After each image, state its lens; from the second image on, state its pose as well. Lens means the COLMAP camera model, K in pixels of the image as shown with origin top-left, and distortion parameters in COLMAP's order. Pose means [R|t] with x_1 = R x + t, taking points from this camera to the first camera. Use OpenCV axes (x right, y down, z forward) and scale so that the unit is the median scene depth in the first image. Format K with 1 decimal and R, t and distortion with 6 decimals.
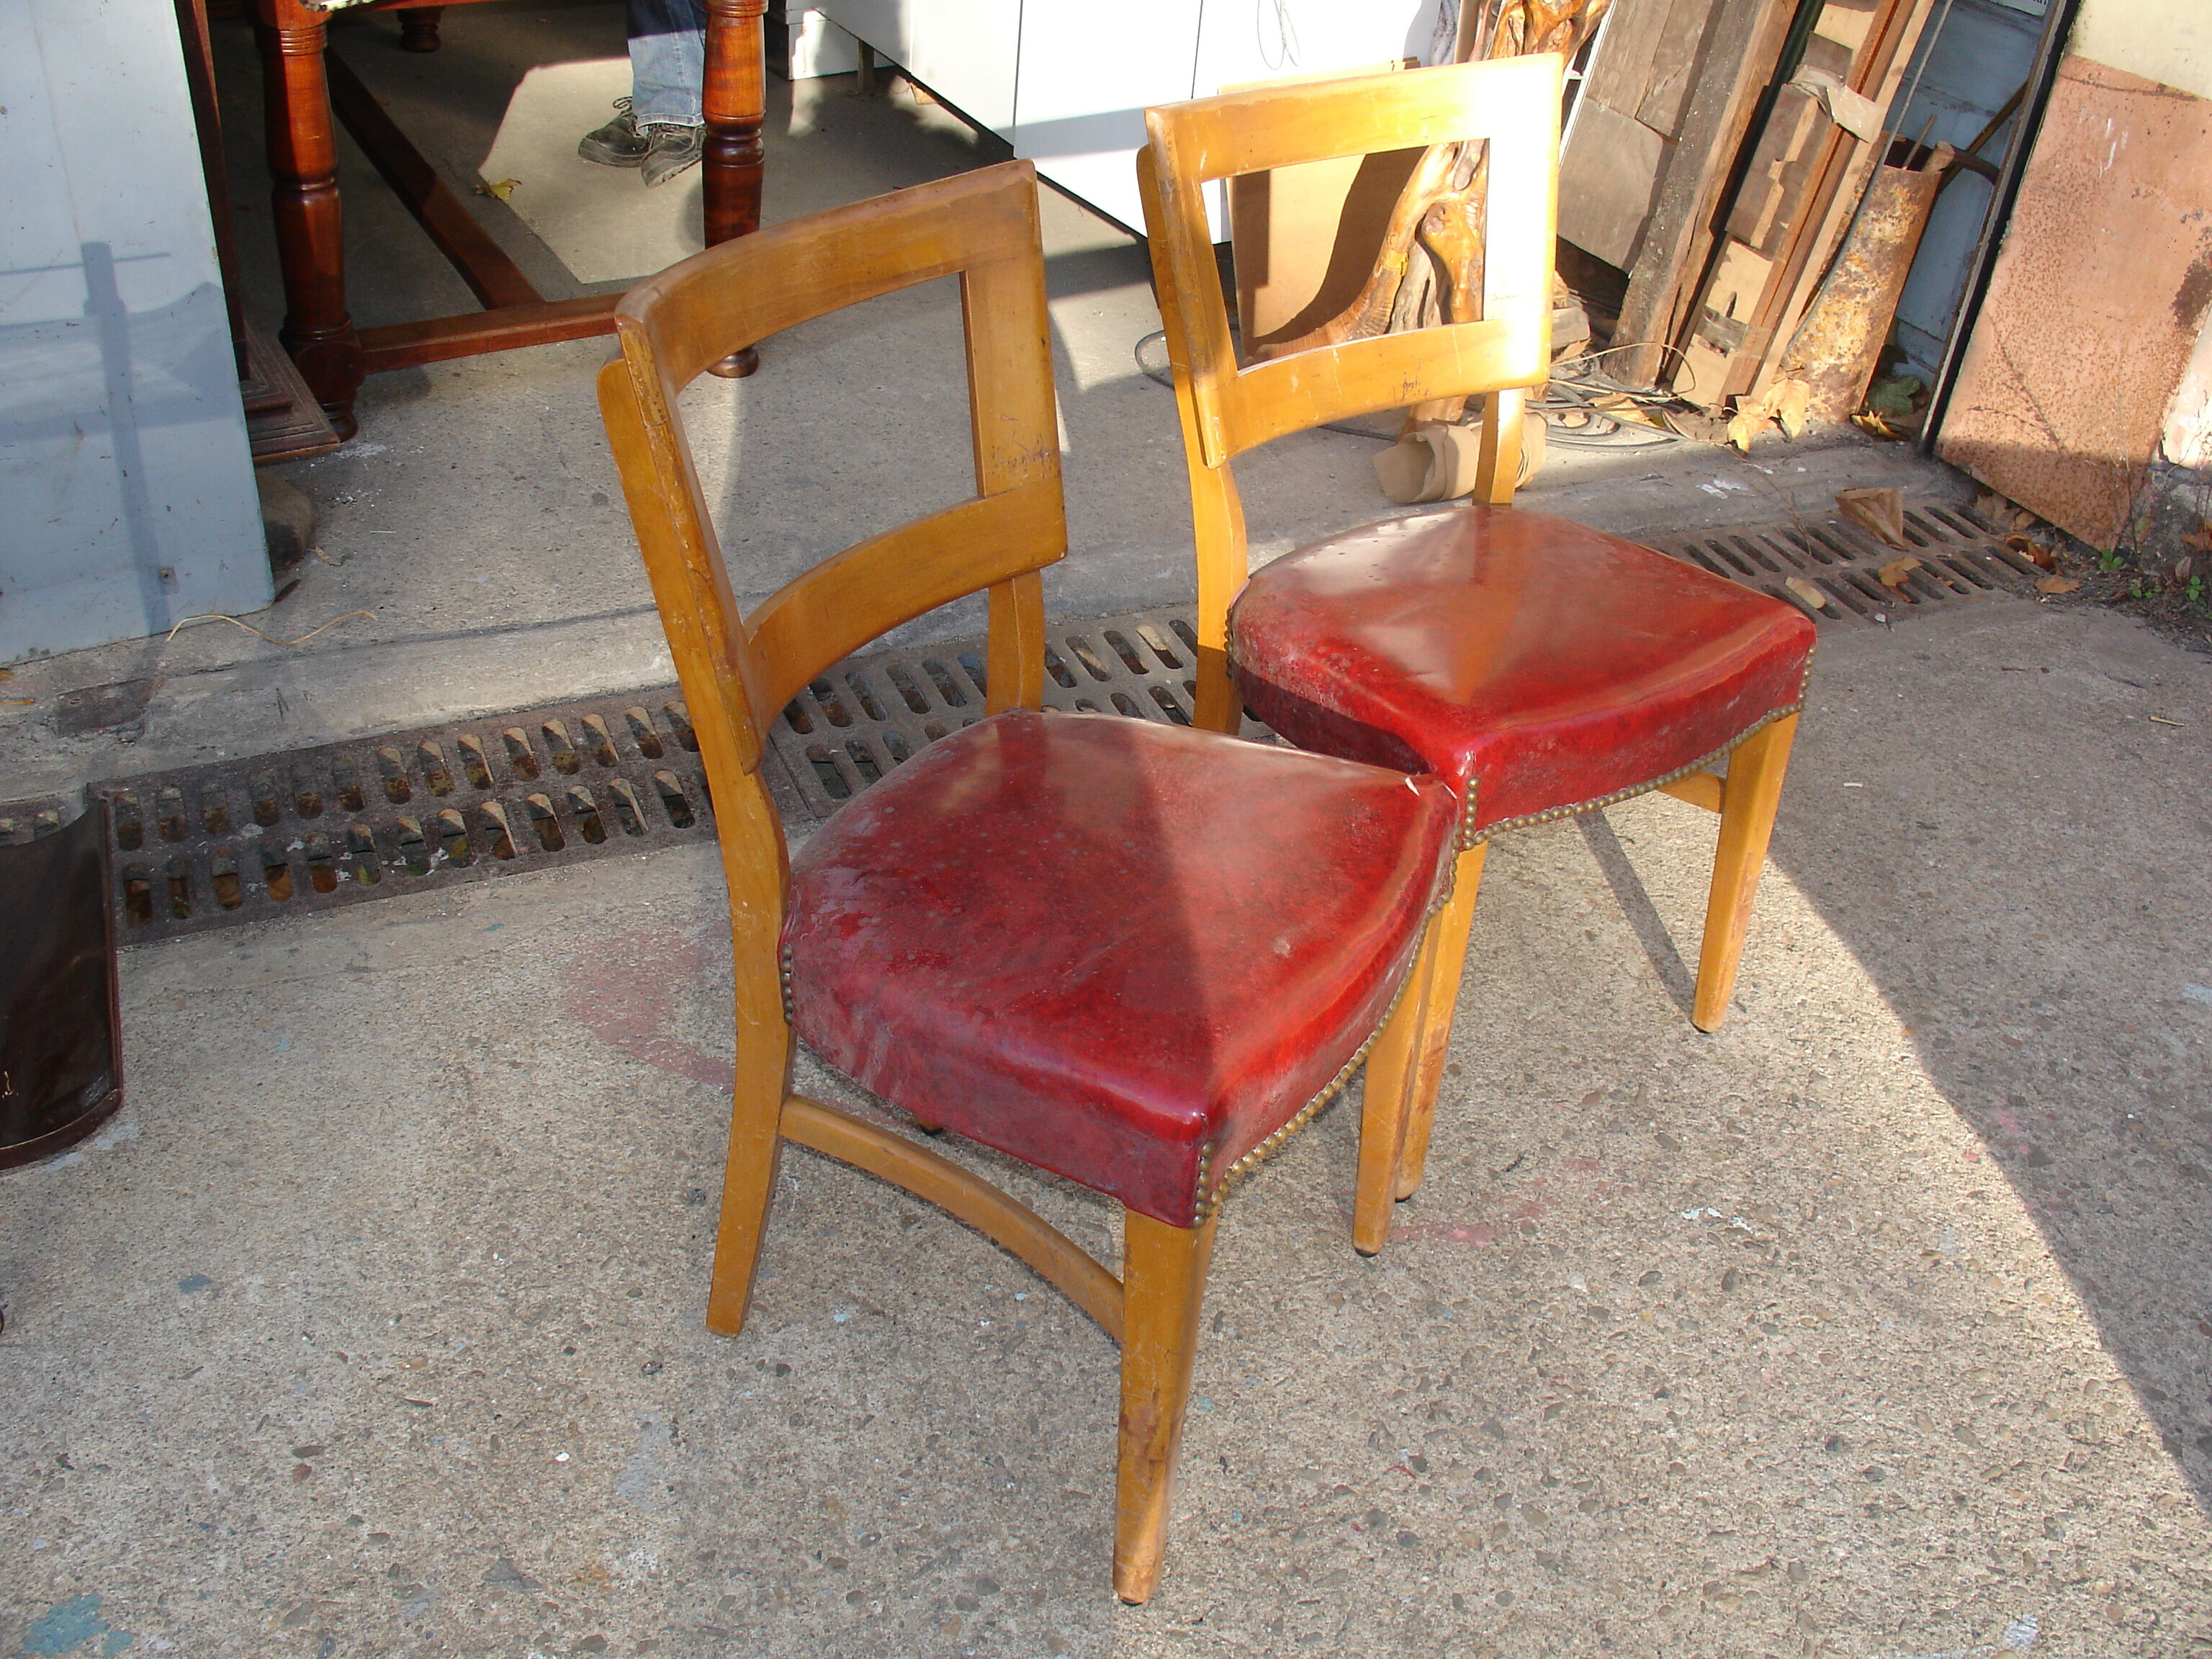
lens RADIAL K [[2193.5, 0, 1089.0], [0, 2193.5, 825.2], [0, 0, 1]] dist [-0.199316, 0.232792]
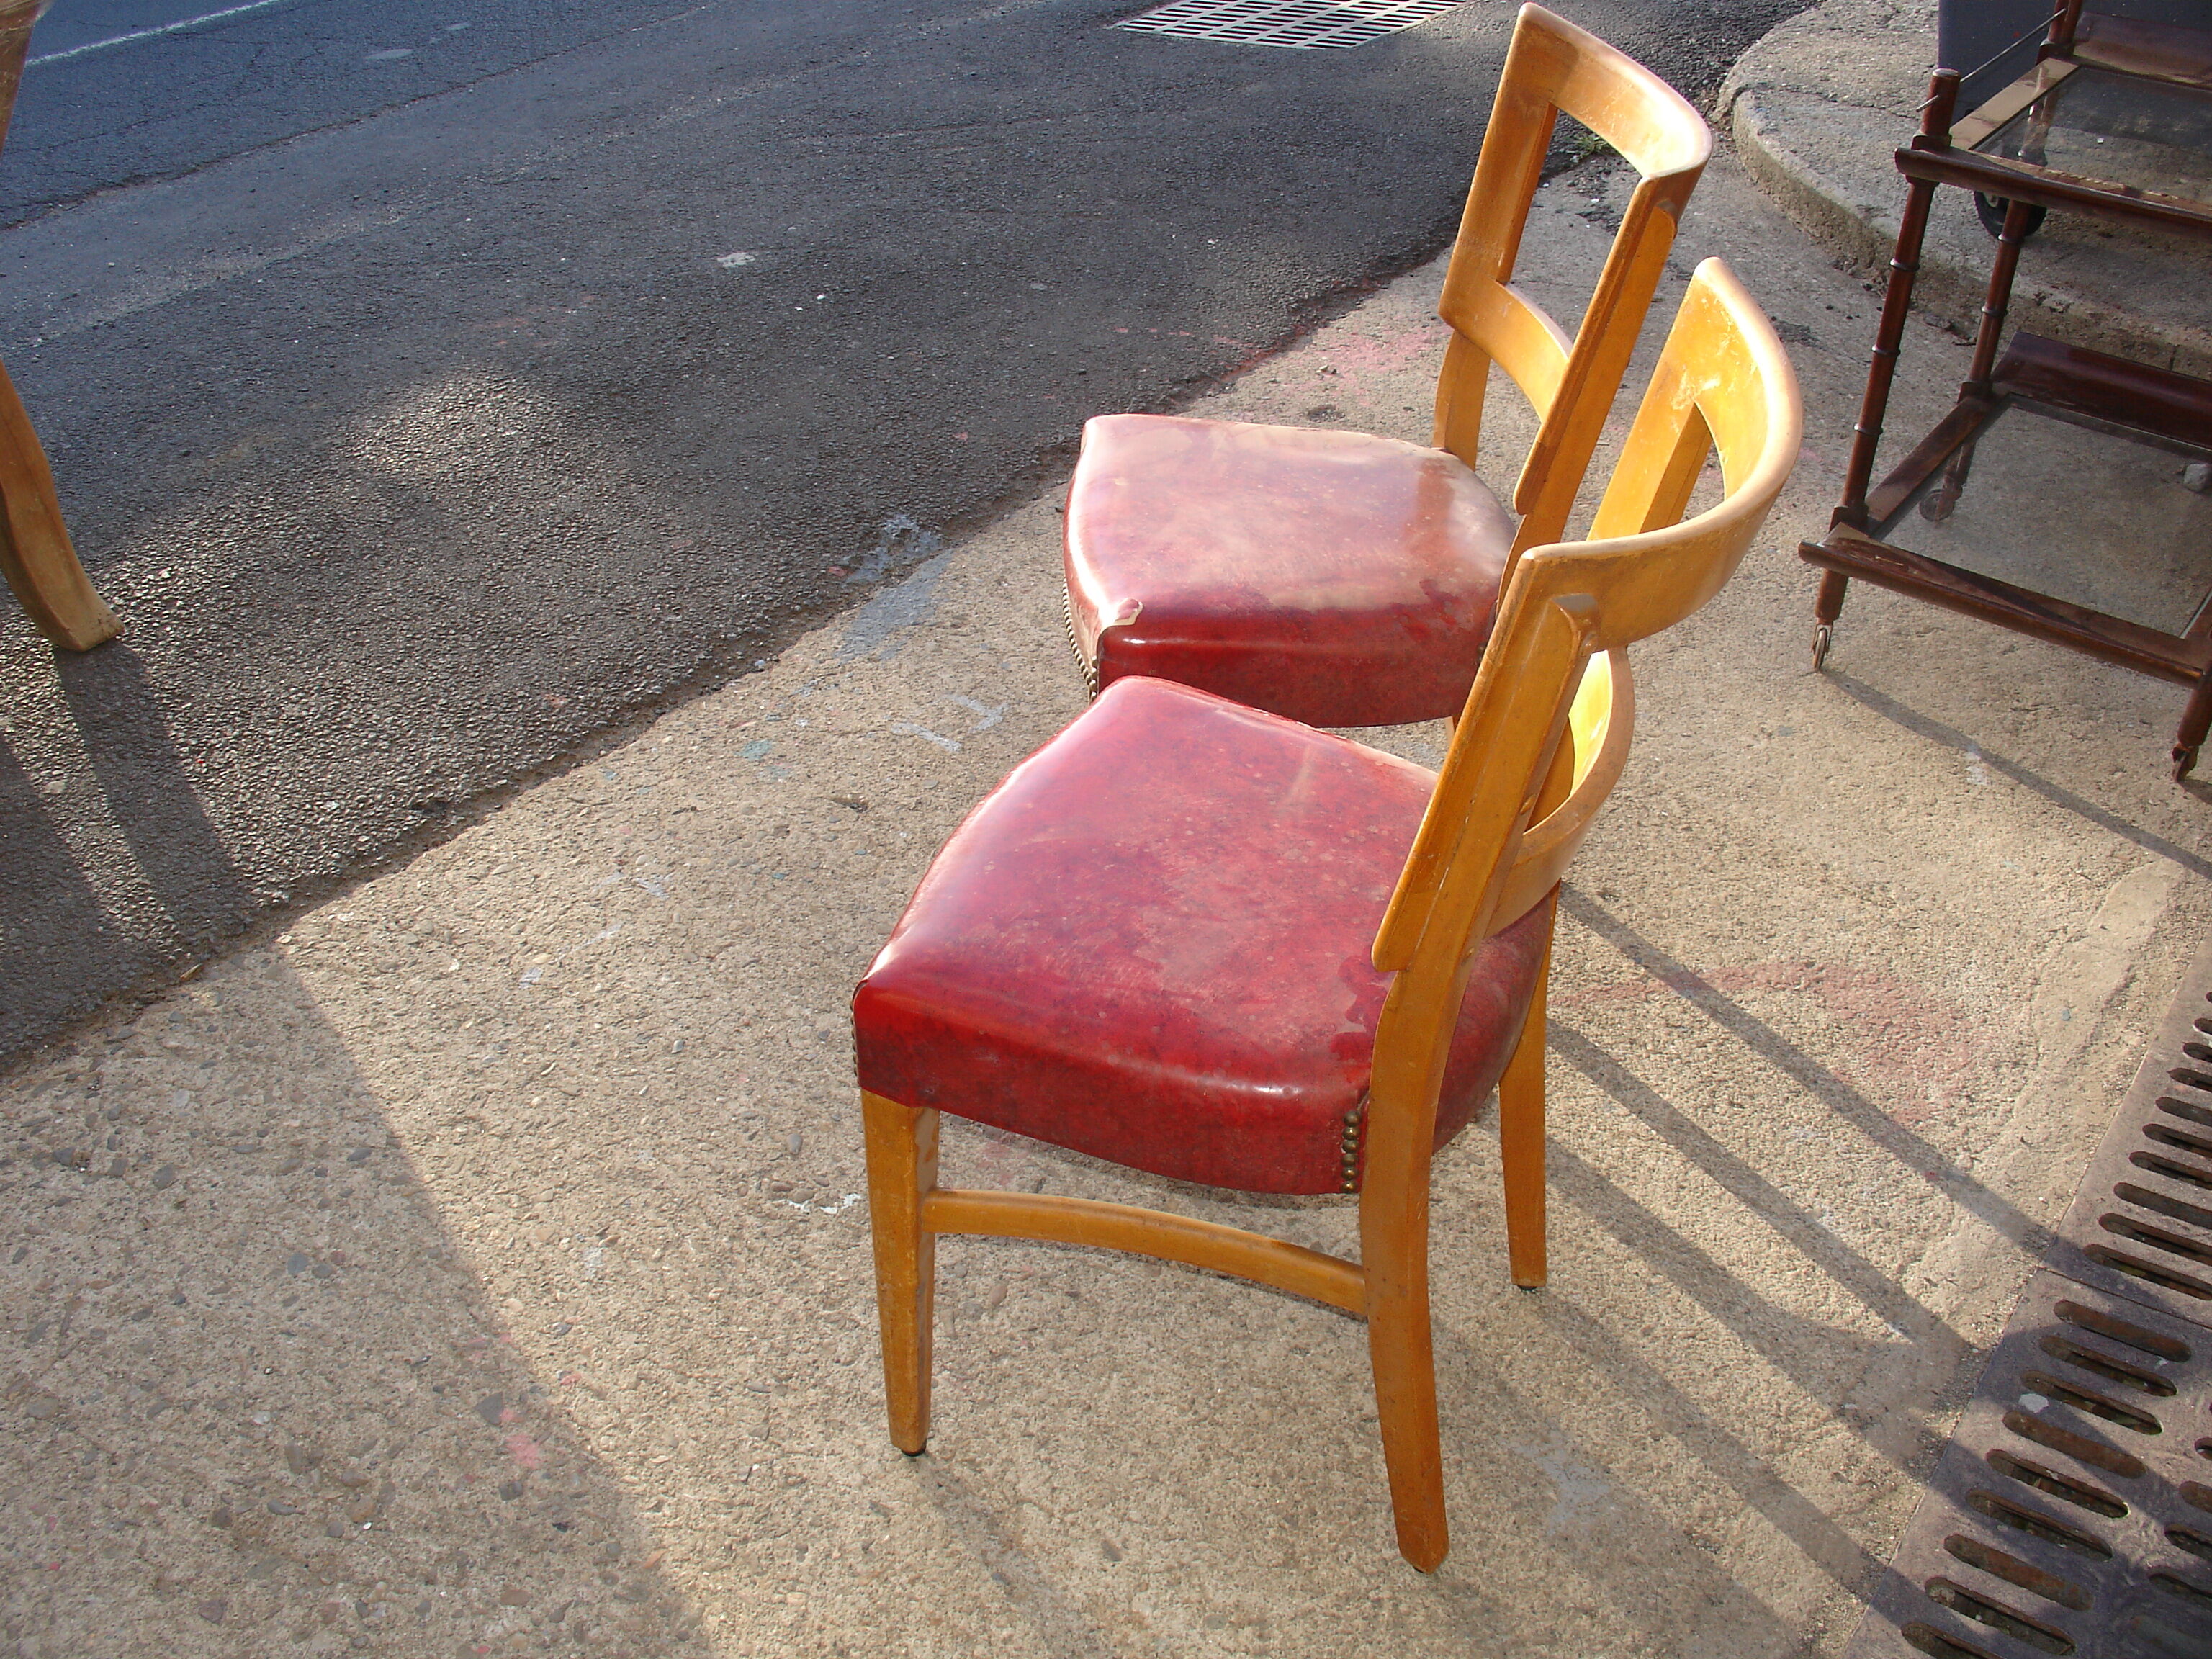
lens RADIAL K [[2193.5, 0, 1089.0], [0, 2193.5, 825.2], [0, 0, 1]] dist [-0.199316, 0.232792]
pose [[-0.865783, 0.252214, -0.432212, 0.573413], [-0.289849, 0.451323, 0.843976, -0.767231], [0.407930, 0.855976, -0.317644, 1.216649]]
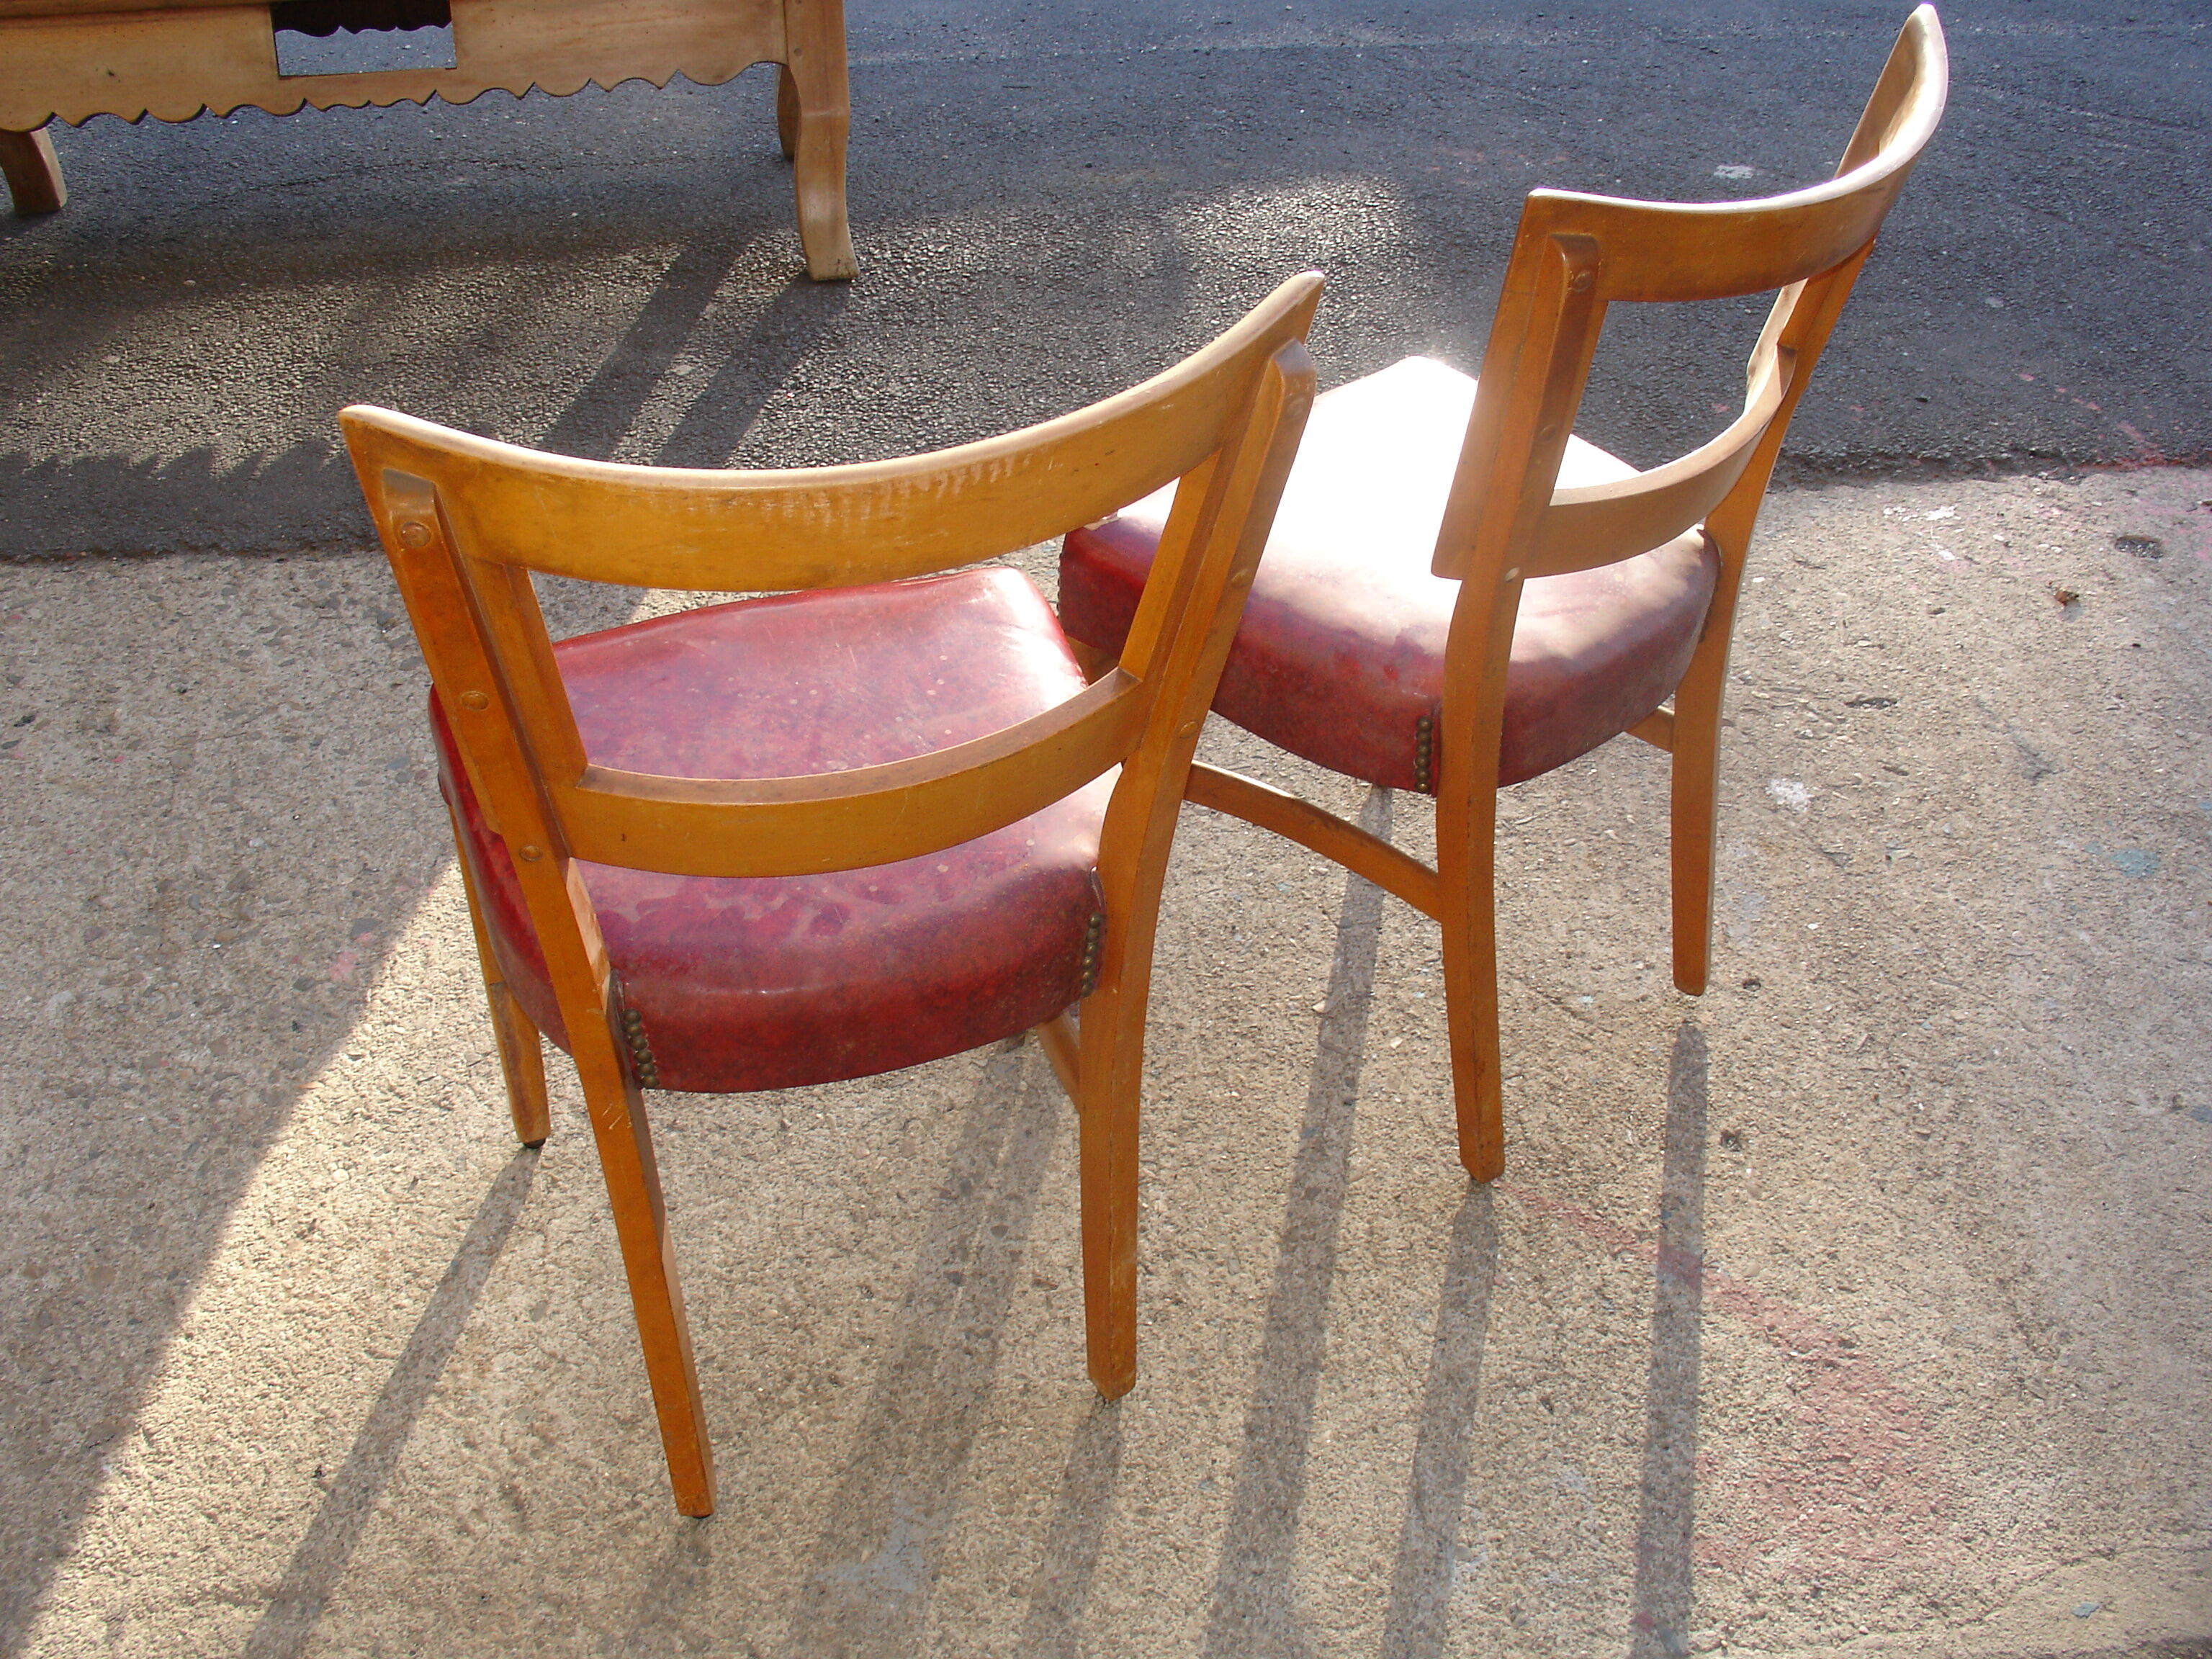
lens RADIAL K [[2193.5, 0, 1089.0], [0, 2193.5, 825.2], [0, 0, 1]] dist [-0.199316, 0.232792]
pose [[-0.958651, -0.207432, 0.194836, -0.064495], [0.112084, 0.354092, 0.928470, -0.782694], [-0.261584, 0.911916, -0.316201, 1.233438]]
